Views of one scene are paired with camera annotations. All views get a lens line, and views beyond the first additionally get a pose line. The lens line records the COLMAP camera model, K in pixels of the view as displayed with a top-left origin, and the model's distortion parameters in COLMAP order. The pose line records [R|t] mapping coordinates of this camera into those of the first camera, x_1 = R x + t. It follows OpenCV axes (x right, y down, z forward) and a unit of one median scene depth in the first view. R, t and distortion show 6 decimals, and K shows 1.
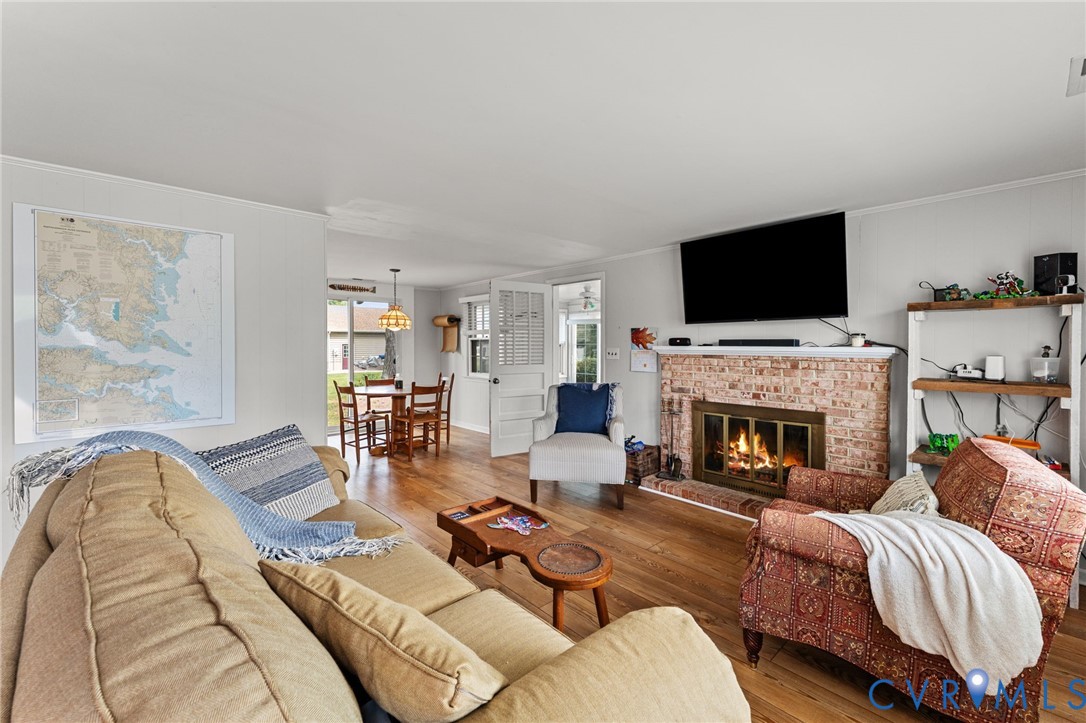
lens RADIAL K [[446.0, 0, 541.7], [0, 446.0, 369.6], [0, 0, 1]] dist [0.000804, 0.000007]
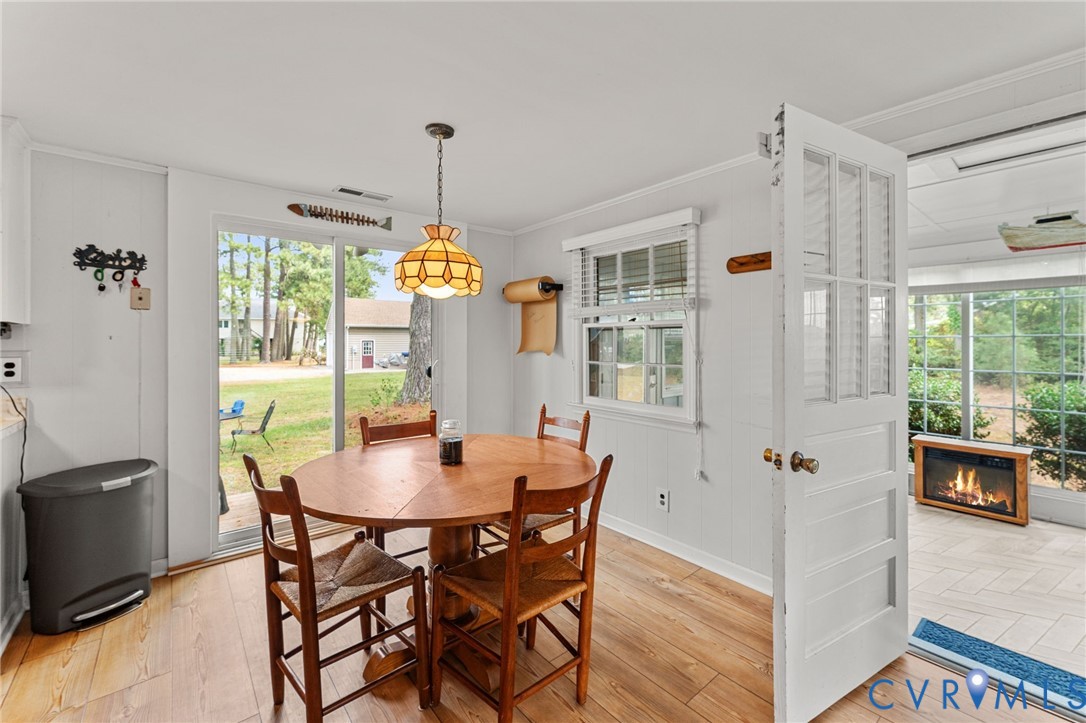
lens RADIAL K [[443.1, 0, 543.0], [0, 443.1, 361.5], [0, 0, 1]] dist [-0.000460, -0.000063]
pose [[0.999090, -0.001752, -0.042610, -0.186203], [0.001396, 0.999964, -0.008402, -0.026379], [0.042624, 0.008335, 0.999056, 0.522362]]
